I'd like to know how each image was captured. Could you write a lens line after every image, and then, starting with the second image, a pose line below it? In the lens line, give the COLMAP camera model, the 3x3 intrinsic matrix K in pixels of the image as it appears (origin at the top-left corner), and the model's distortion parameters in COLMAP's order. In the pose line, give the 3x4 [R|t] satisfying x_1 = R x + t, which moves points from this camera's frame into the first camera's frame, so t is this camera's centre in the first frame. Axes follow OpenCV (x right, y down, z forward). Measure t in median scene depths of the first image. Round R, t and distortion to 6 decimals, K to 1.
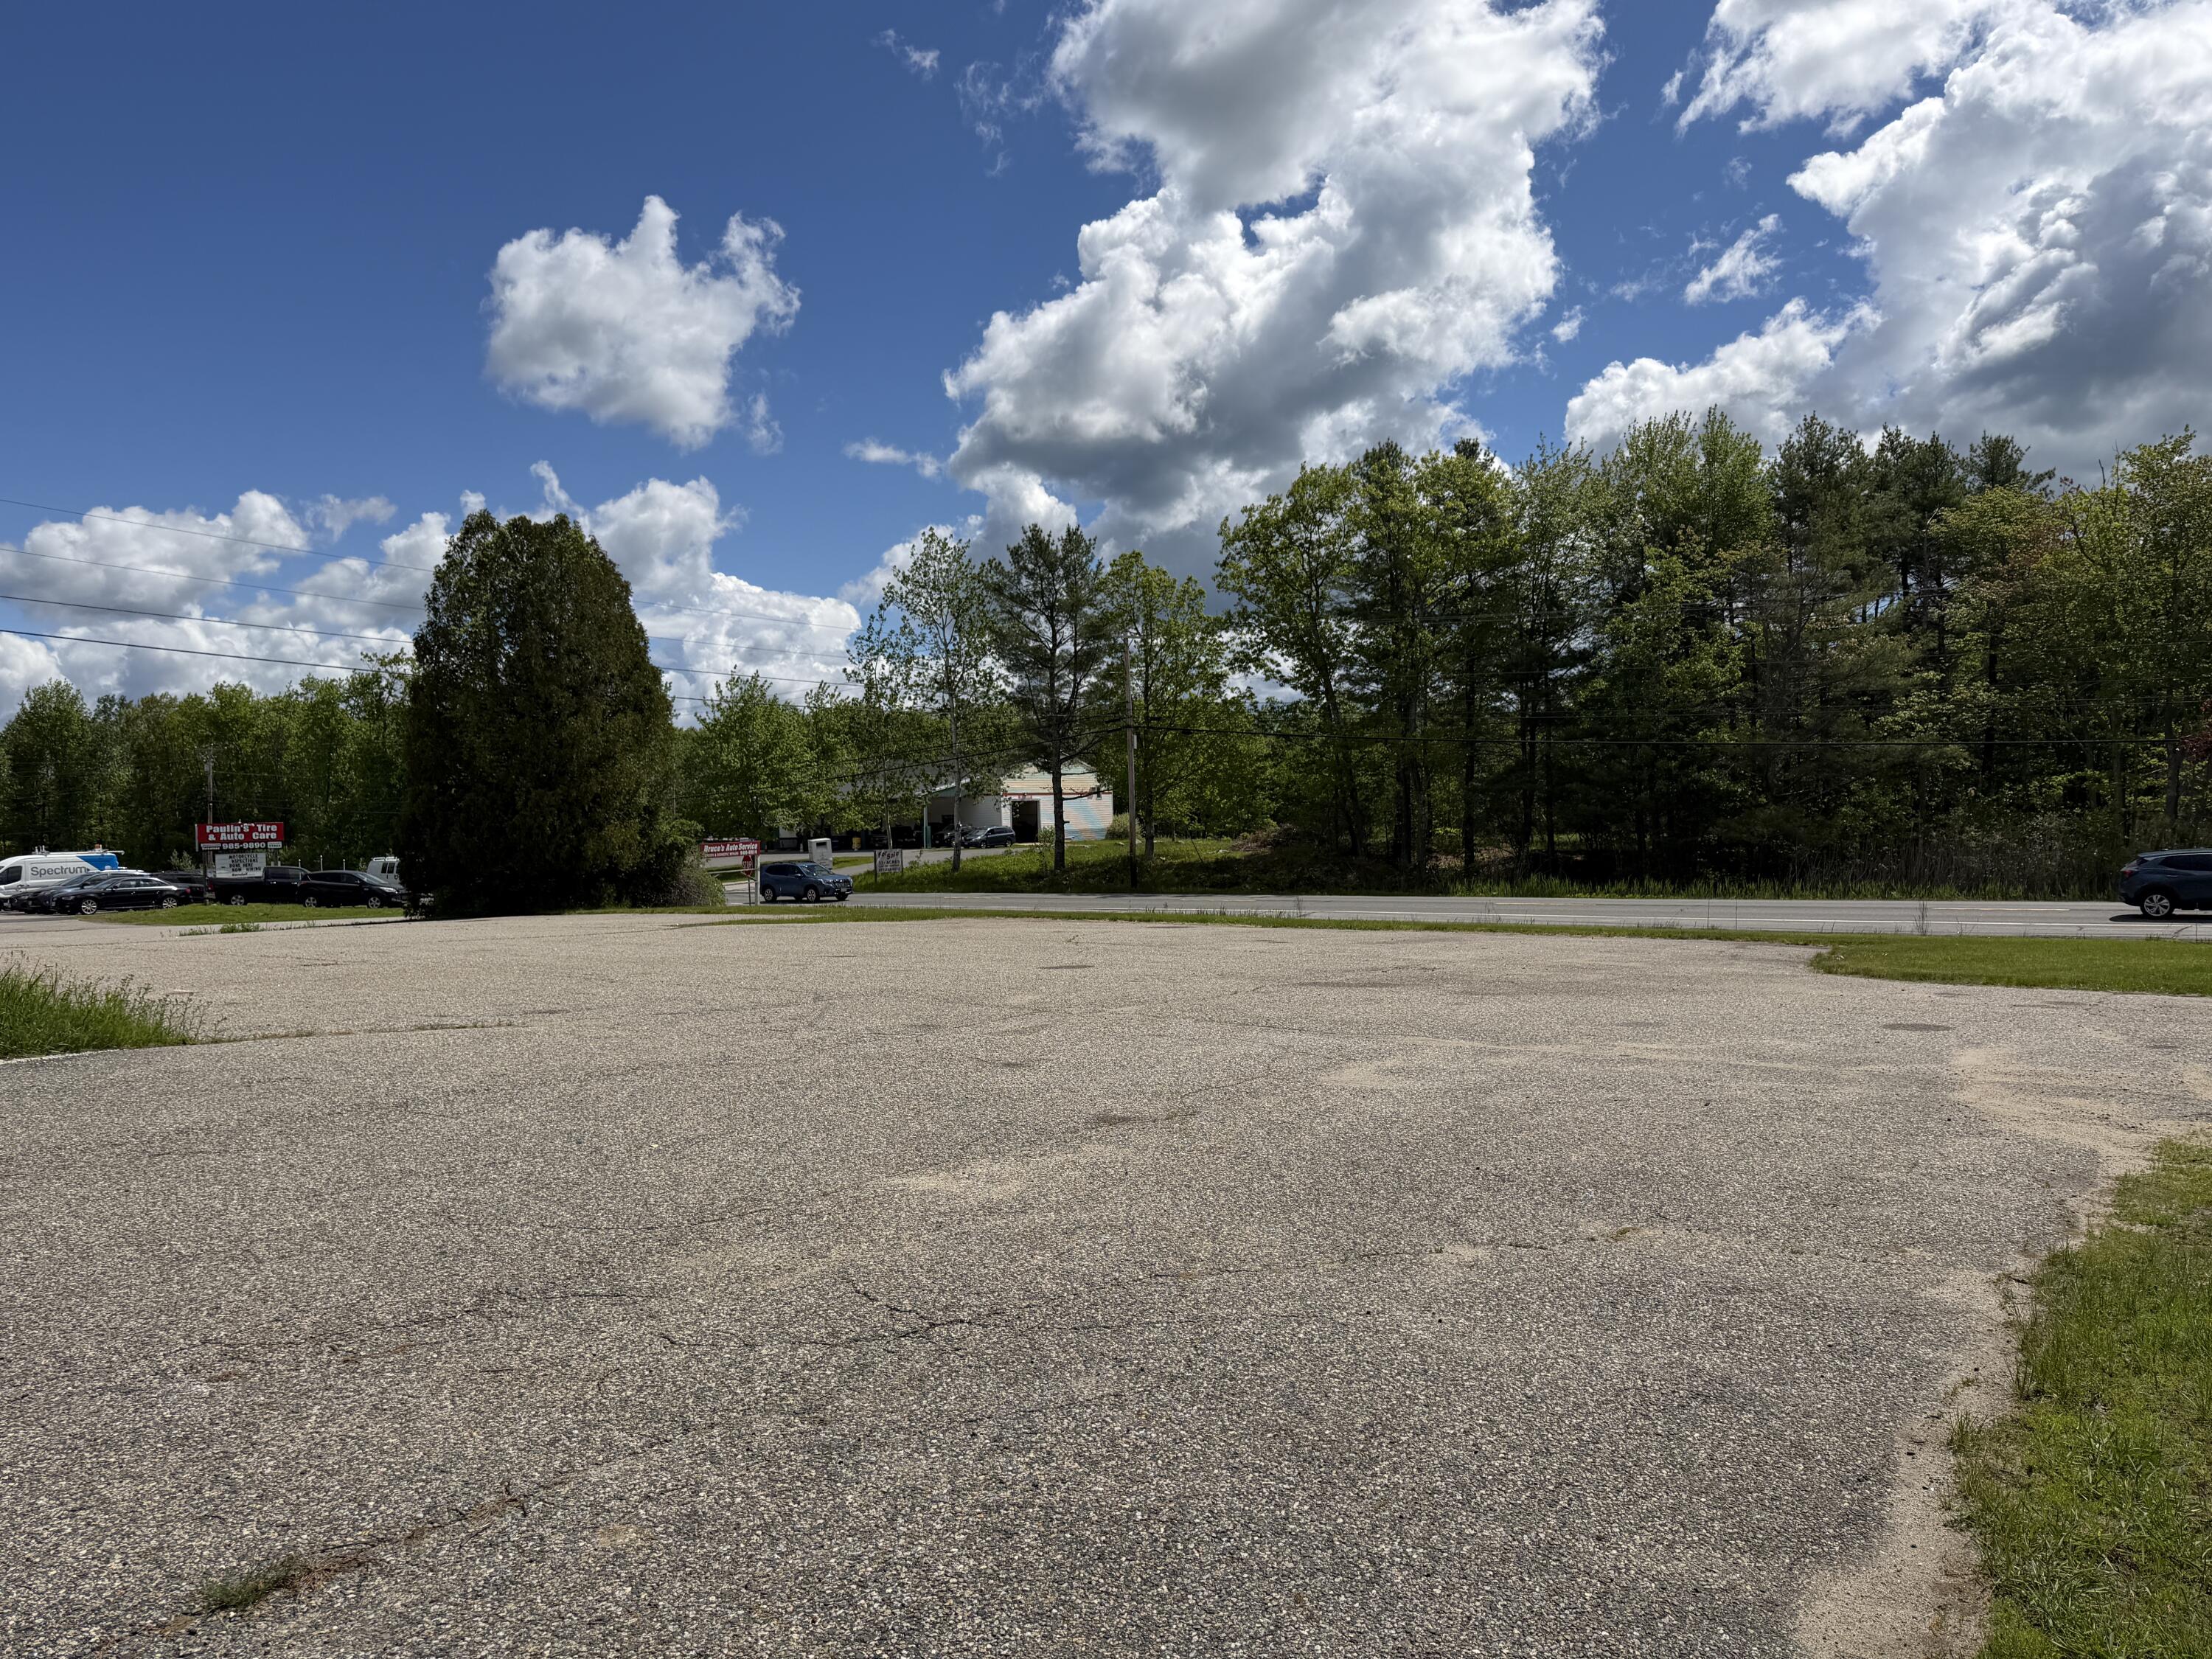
lens RADIAL K [[1510.0, 0, 1106.7], [0, 1510.0, 821.1], [0, 0, 1]] dist [0.019189, -0.020072]
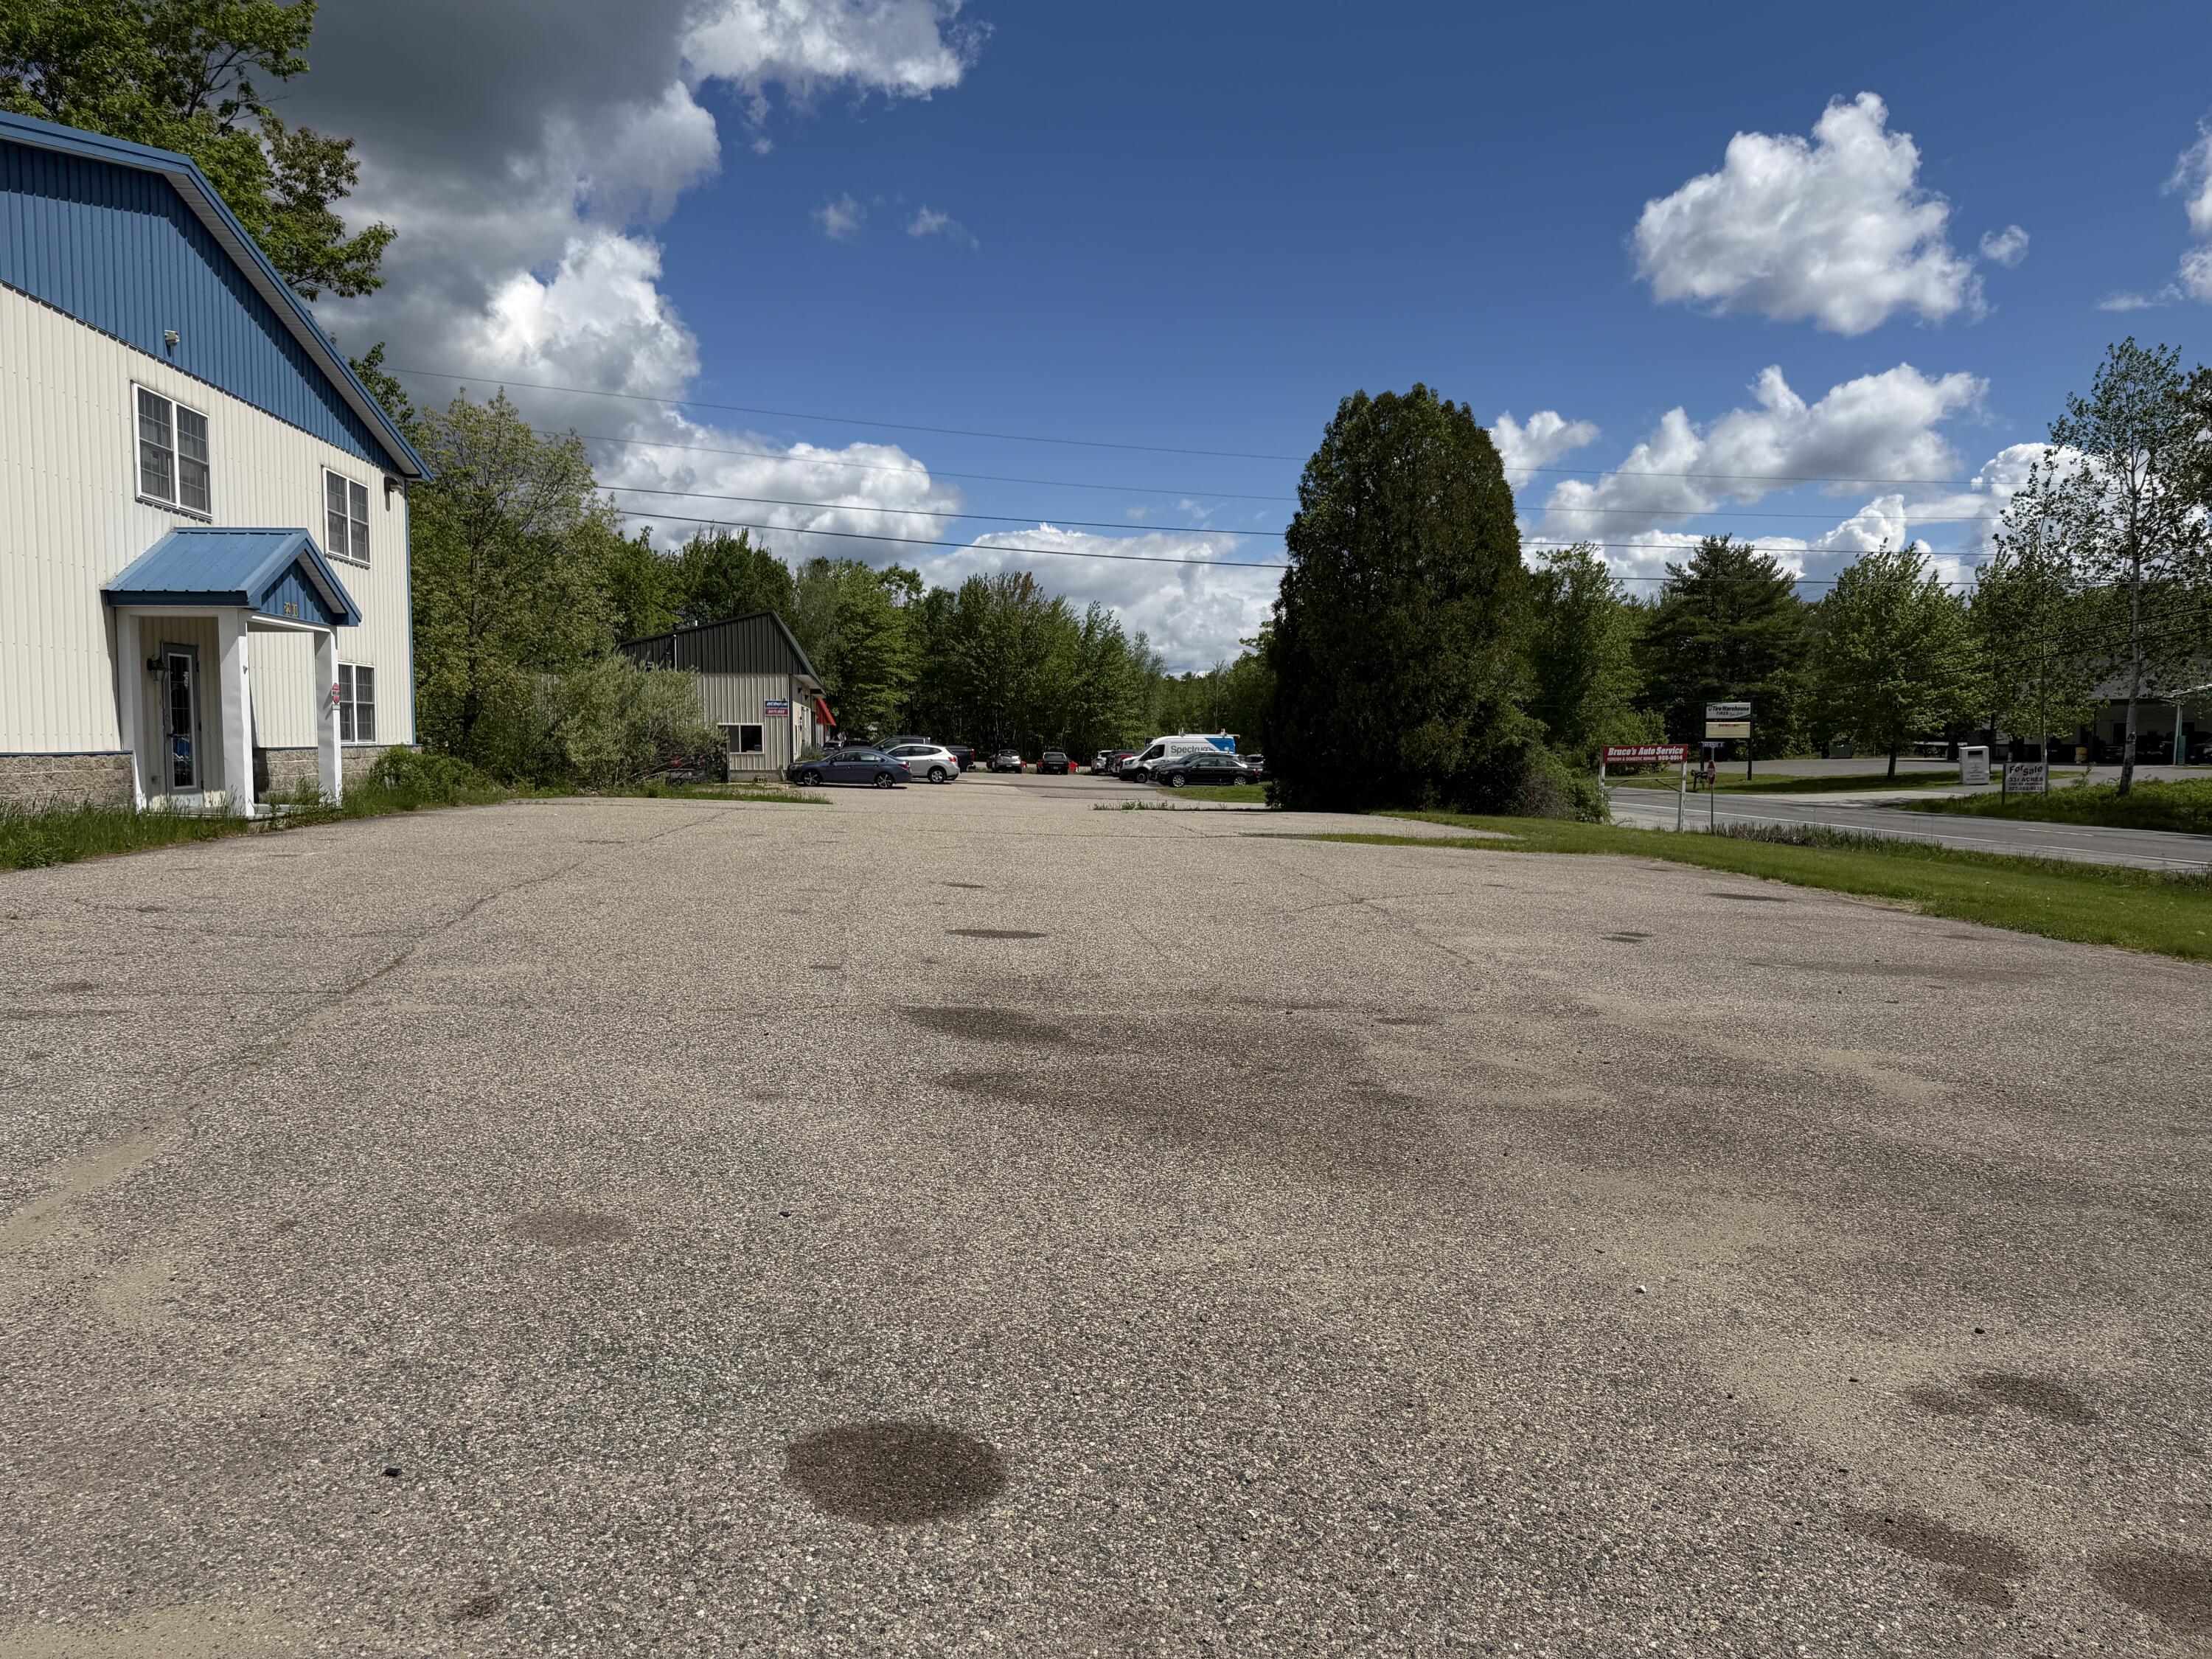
lens RADIAL K [[1510.0, 0, 1108.0], [0, 1510.0, 823.8], [0, 0, 1]] dist [0.019189, -0.020072]
pose [[0.690990, 0.073853, -0.719082, 0.092768], [-0.023006, 0.996510, 0.080239, -0.002318], [0.722498, -0.038901, 0.690278, 0.107975]]
